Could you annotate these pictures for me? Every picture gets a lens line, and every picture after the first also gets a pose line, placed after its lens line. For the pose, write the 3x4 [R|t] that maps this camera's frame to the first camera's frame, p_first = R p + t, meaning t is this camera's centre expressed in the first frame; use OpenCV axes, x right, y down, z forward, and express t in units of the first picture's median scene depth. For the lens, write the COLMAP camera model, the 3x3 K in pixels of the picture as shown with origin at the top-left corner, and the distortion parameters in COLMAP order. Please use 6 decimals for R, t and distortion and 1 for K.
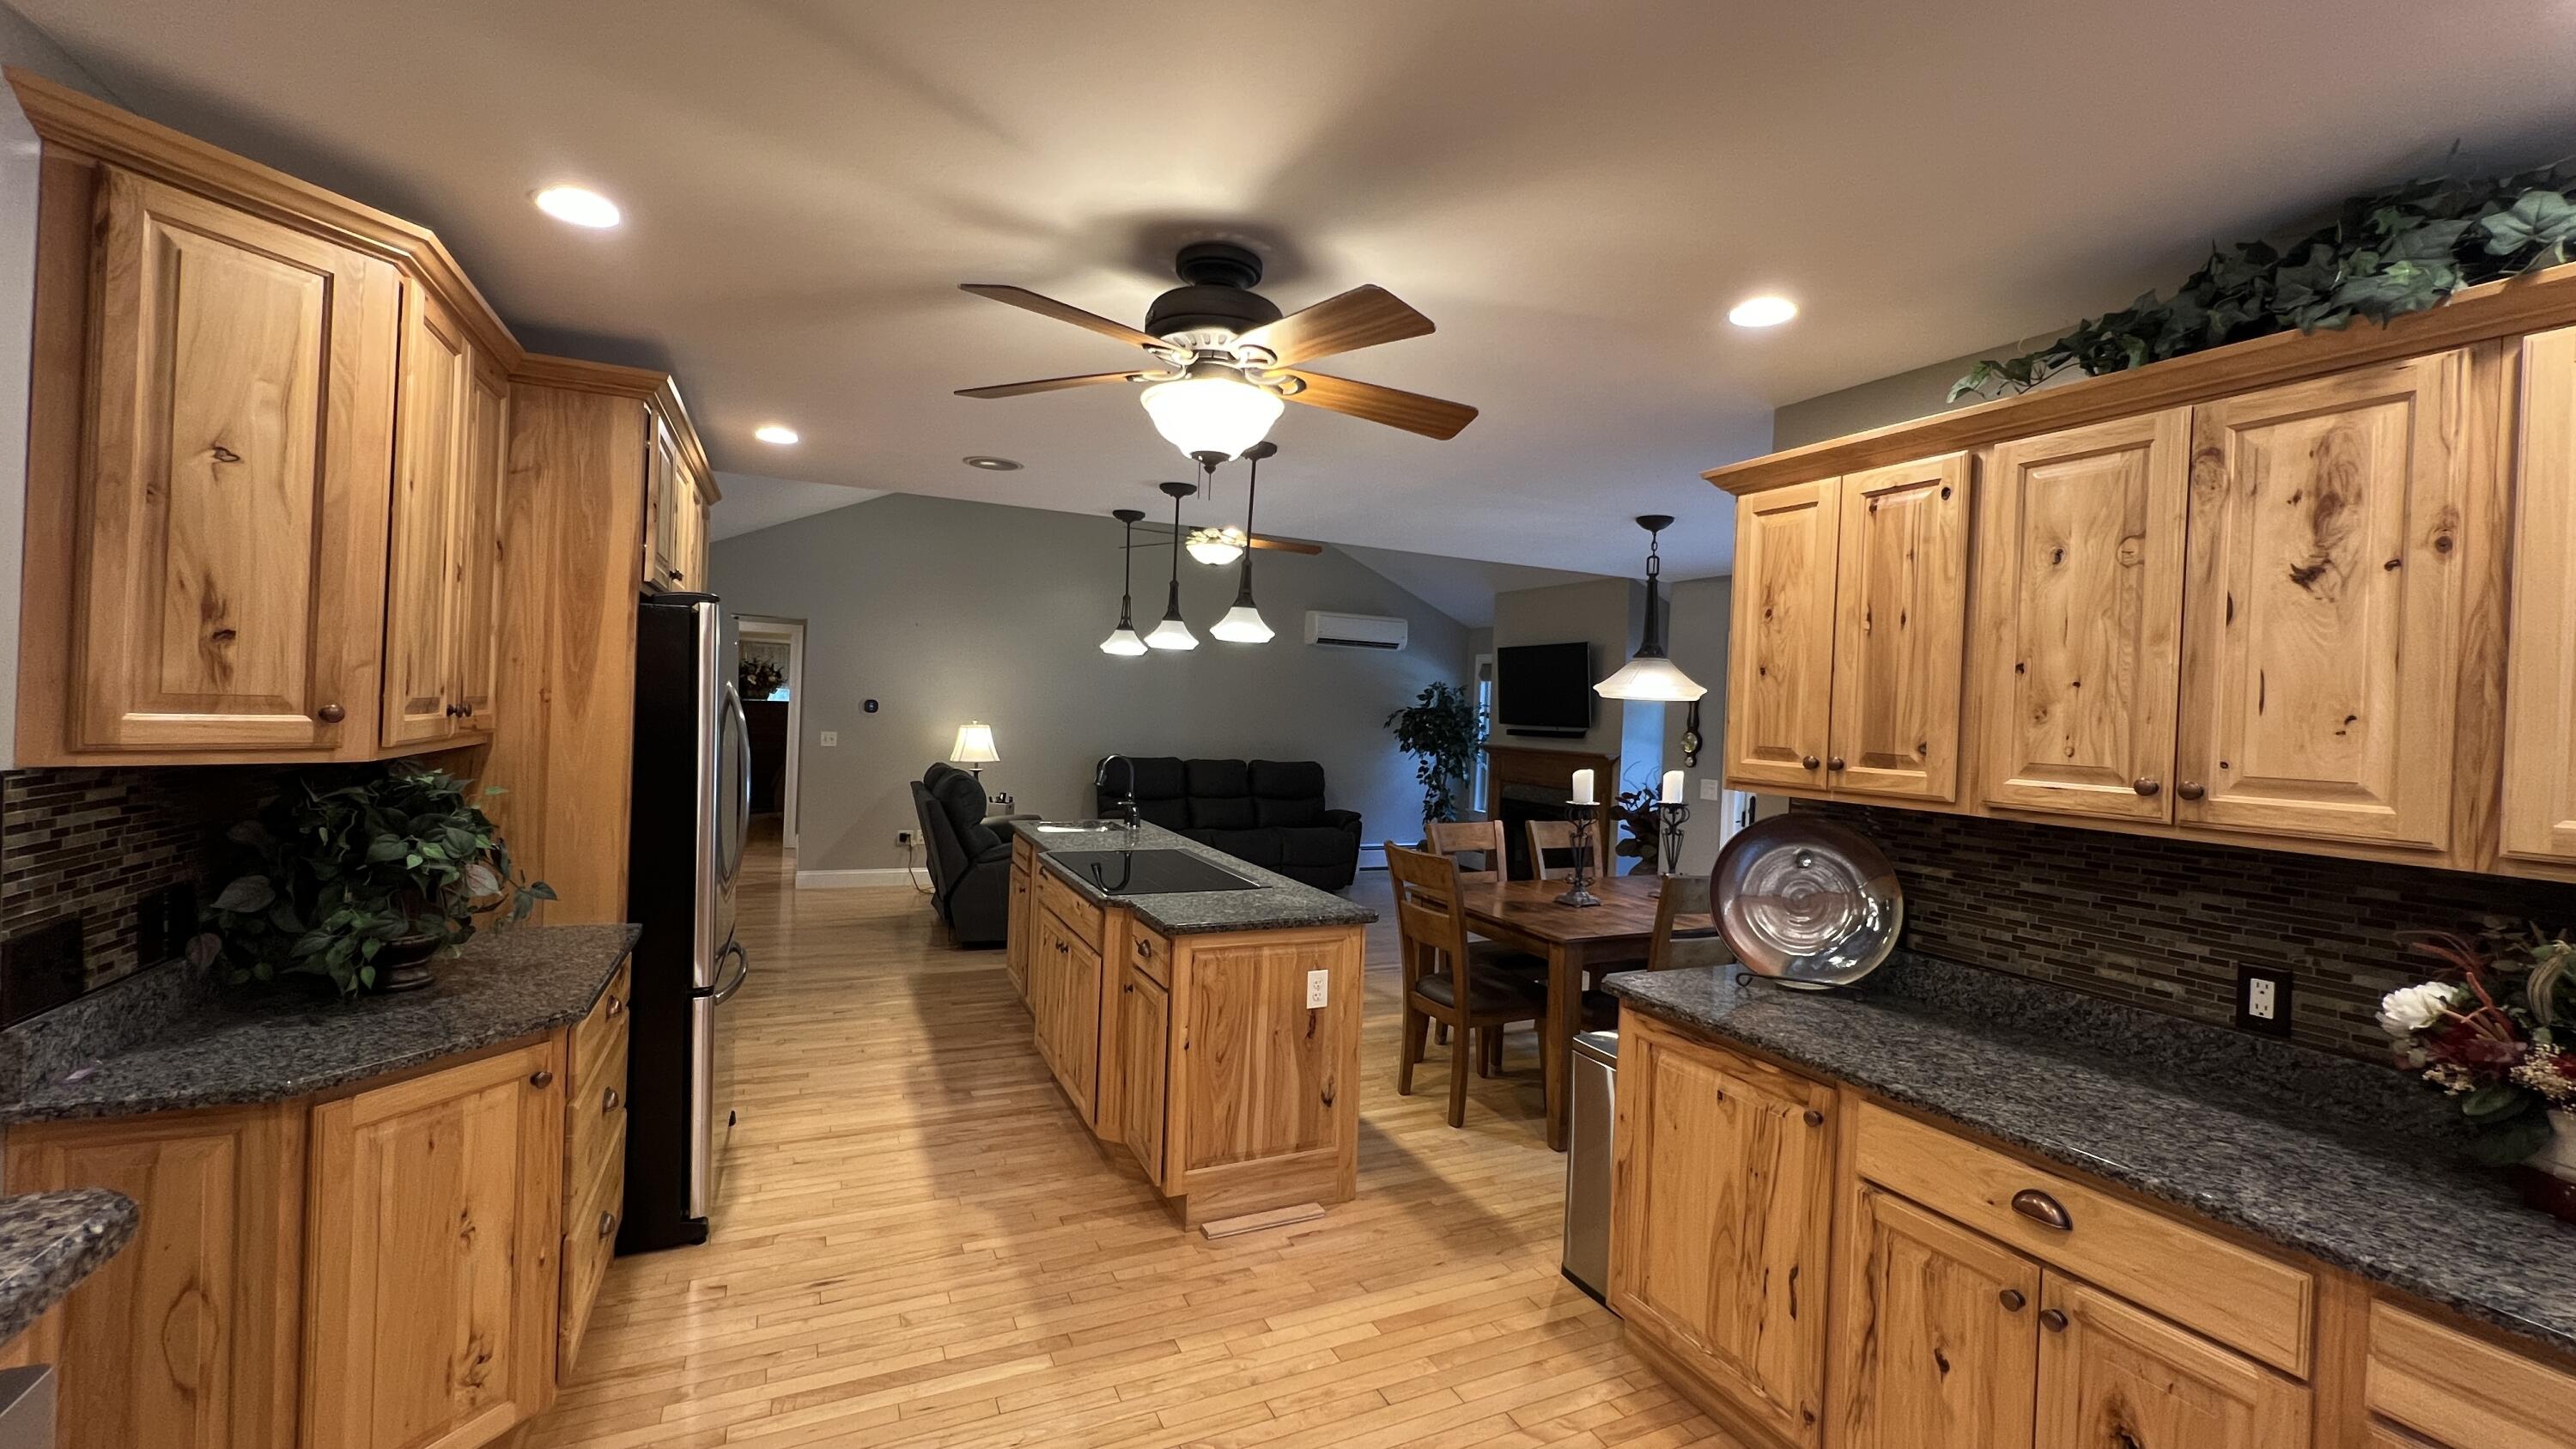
lens RADIAL K [[1027.8, 0, 1263.9], [0, 1027.8, 695.2], [0, 0, 1]] dist [0.000391, -0.000004]
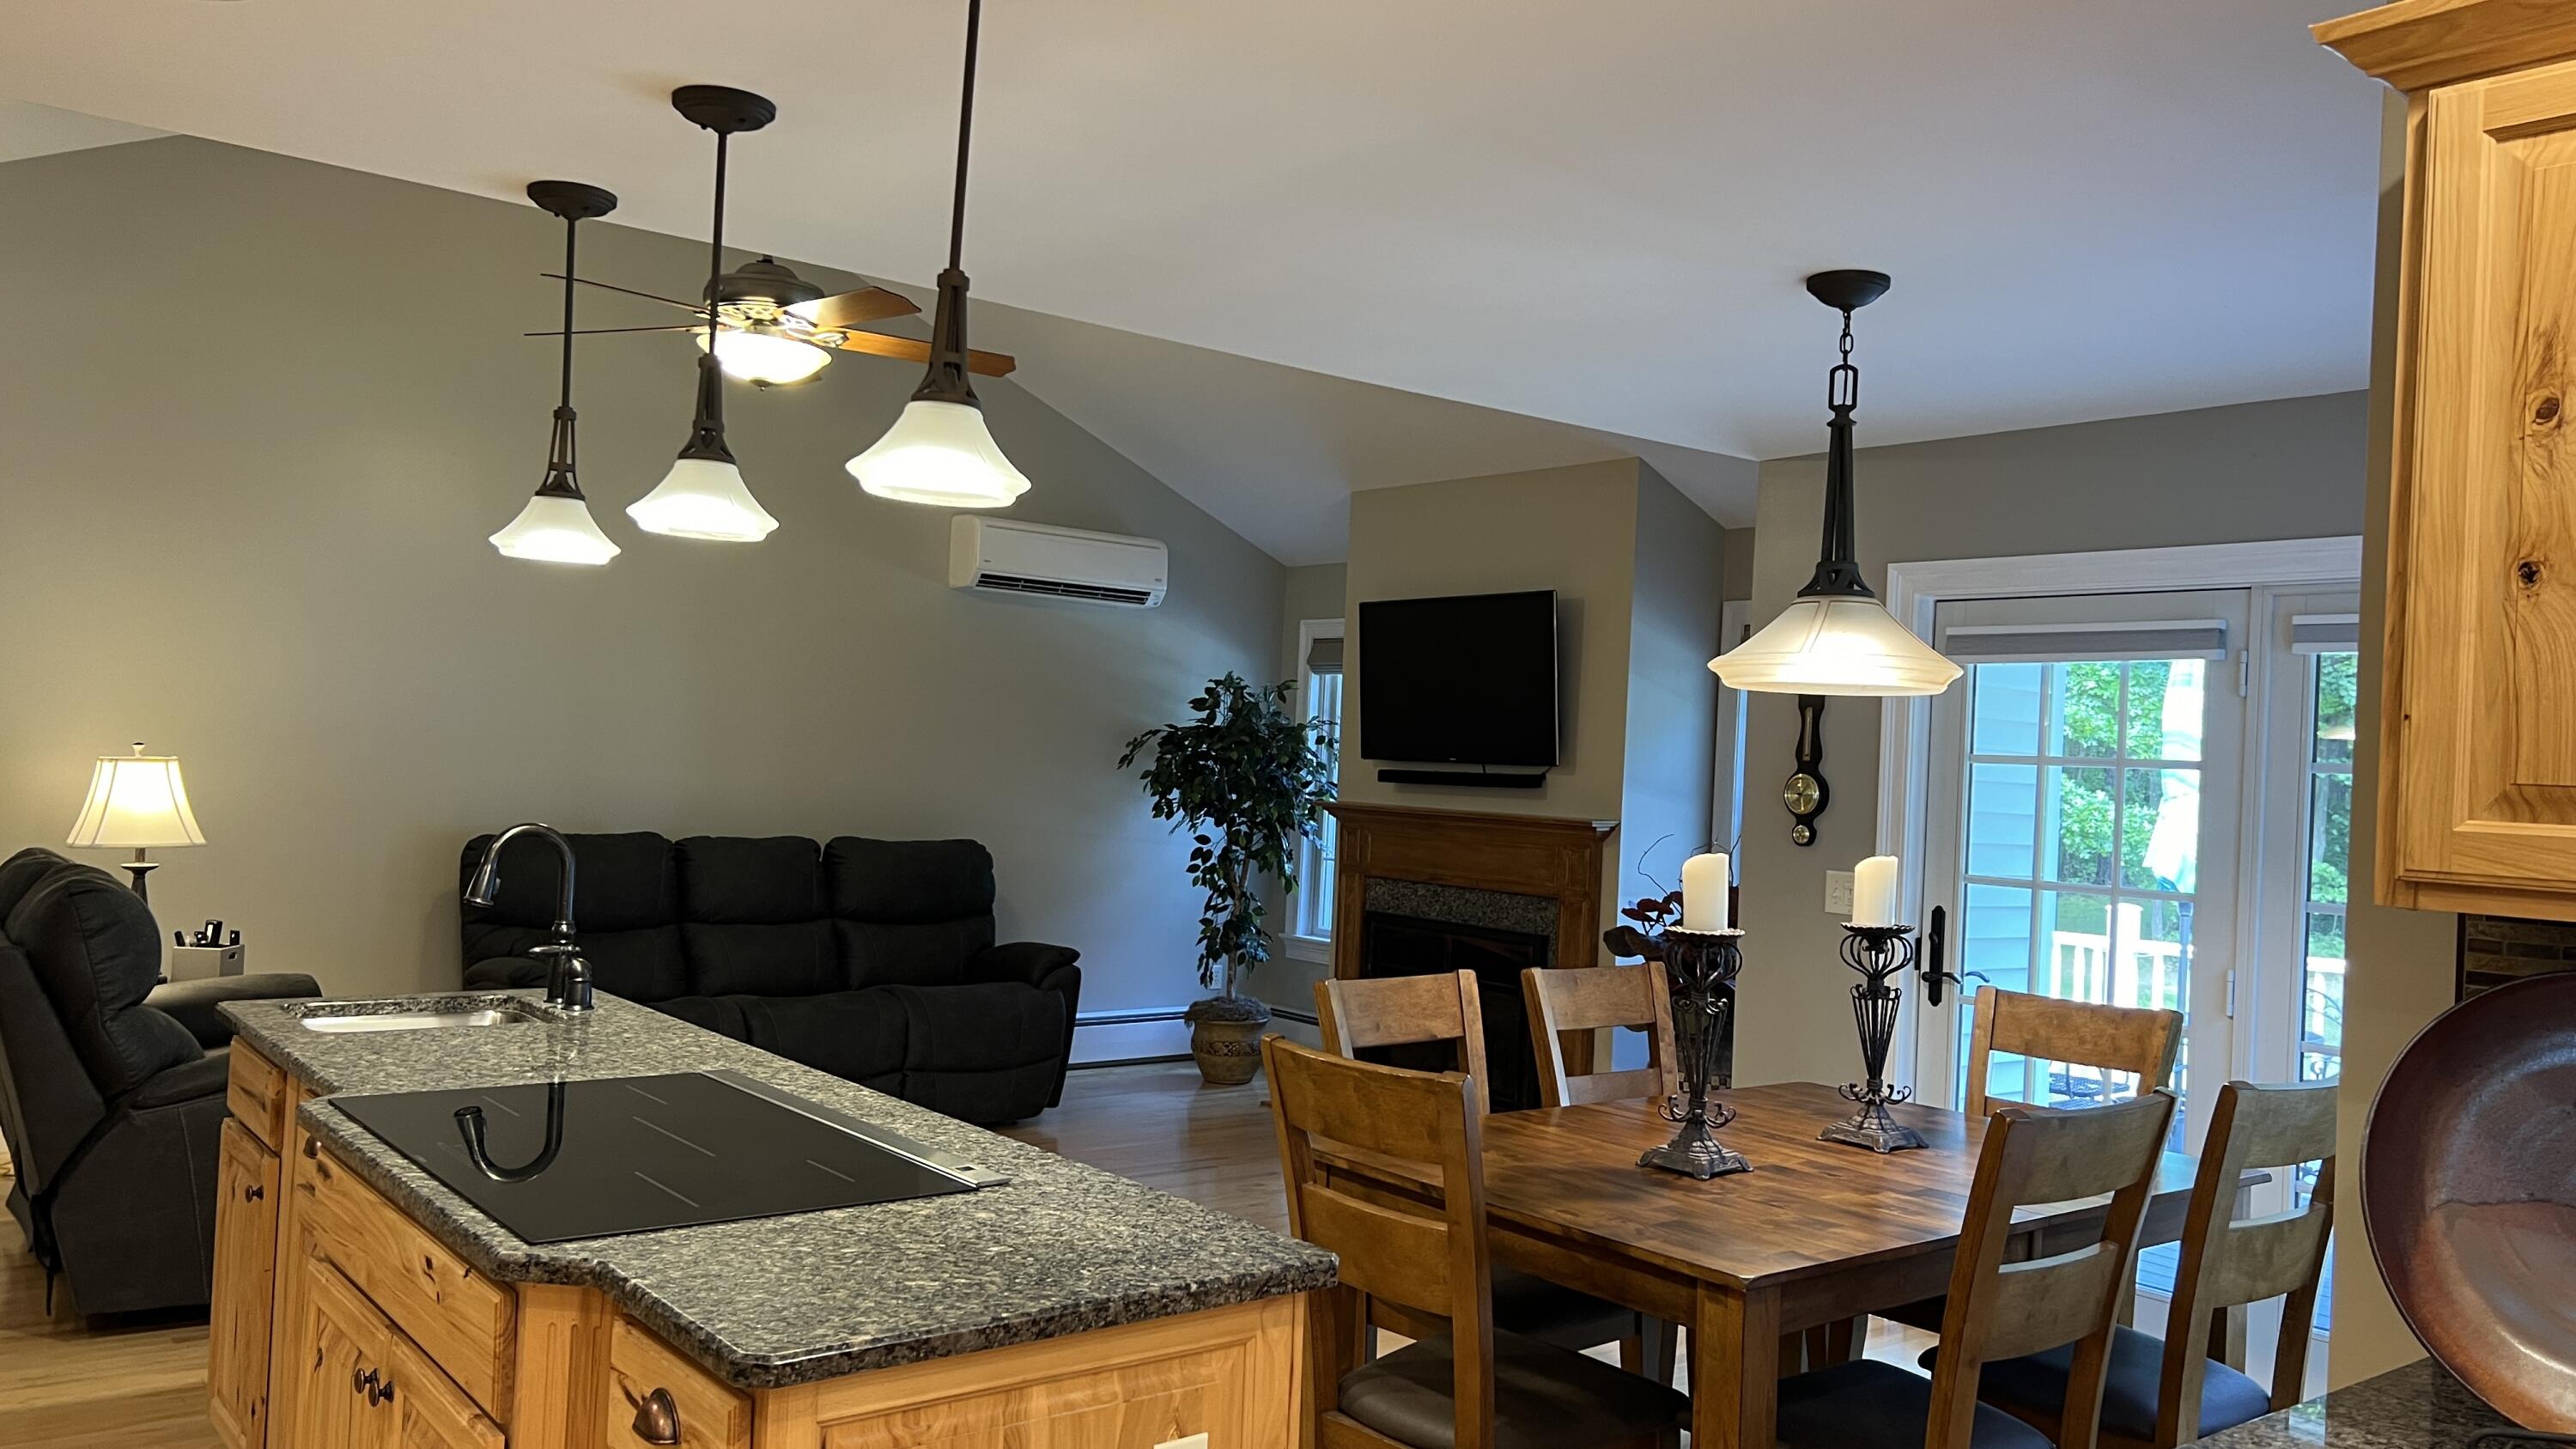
lens RADIAL K [[1923.7, 0, 1288.0], [0, 1923.7, 724.5], [0, 0, 1]] dist [0.085084, -0.114215]
pose [[0.969596, 0.007777, 0.244587, -0.031355], [-0.008888, 0.999955, 0.003437, 0.010163], [-0.244549, -0.005506, 0.969621, 0.150031]]
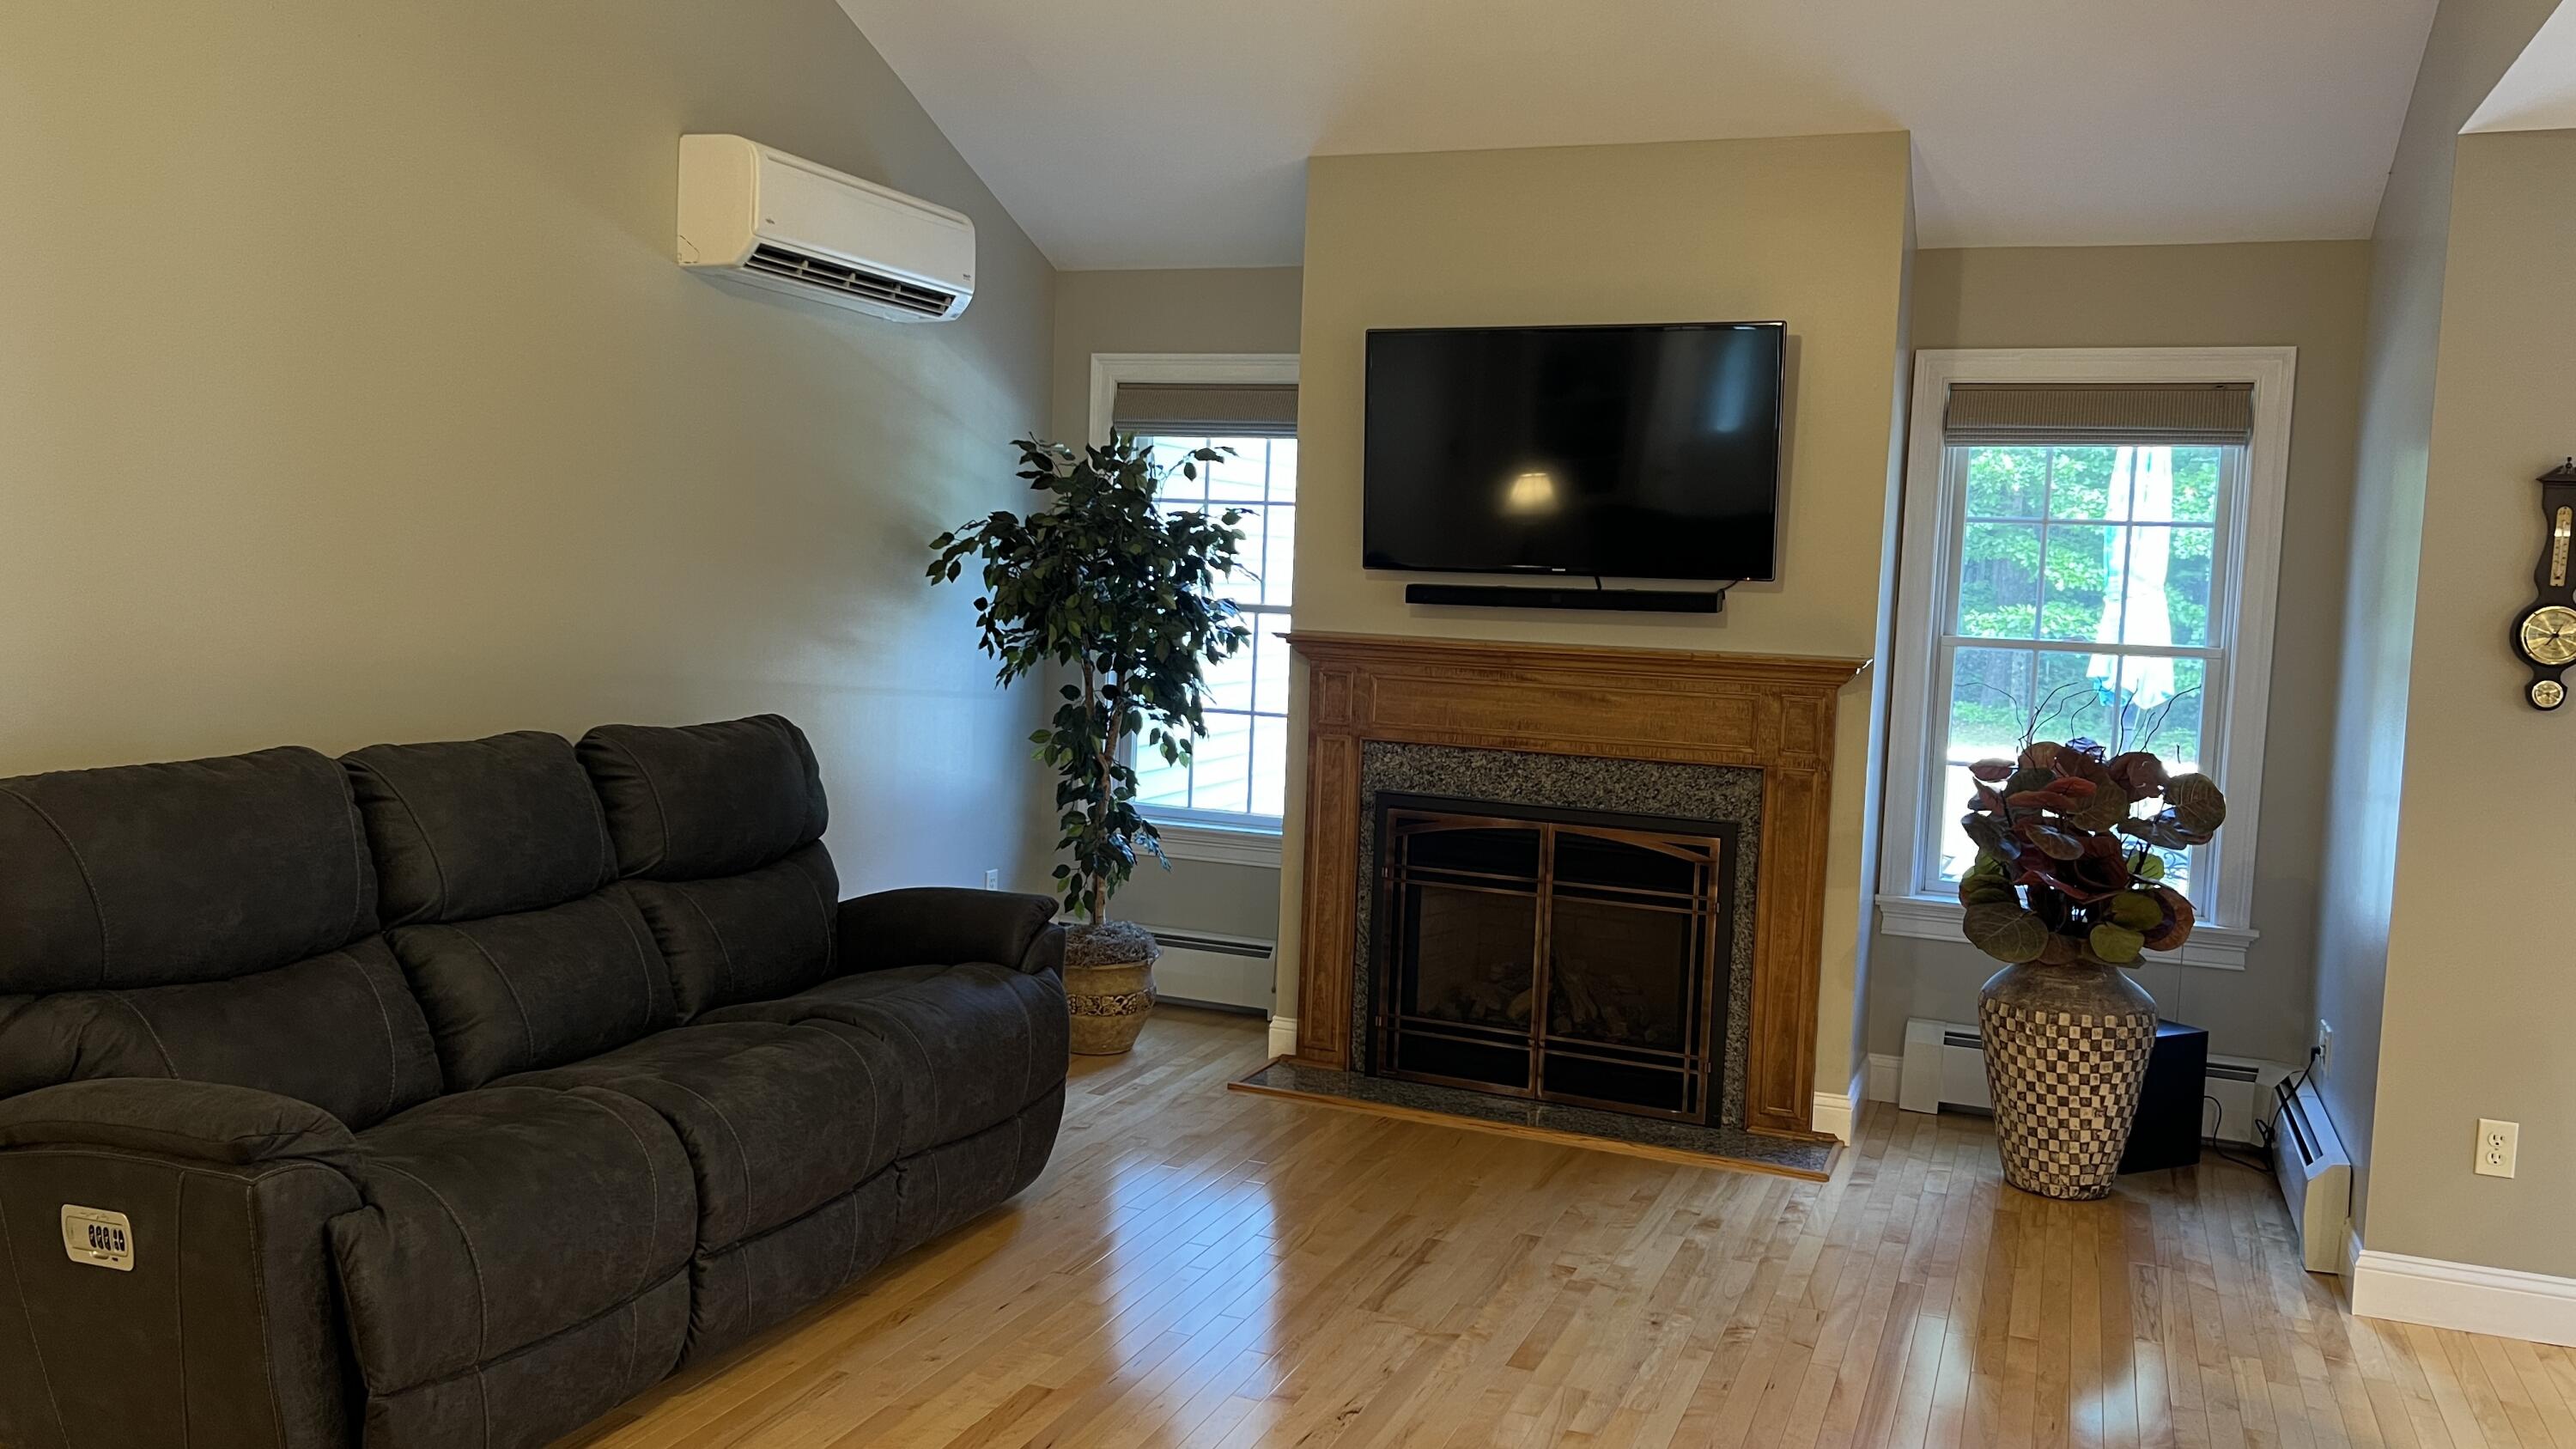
lens RADIAL K [[1923.7, 0, 1288.0], [0, 1923.7, 724.5], [0, 0, 1]] dist [0.085084, -0.114215]
pose [[0.723642, -0.067793, 0.686838, -0.247043], [-0.019149, 0.992809, 0.118169, 0.006274], [-0.689909, -0.098664, 0.717140, 0.674037]]
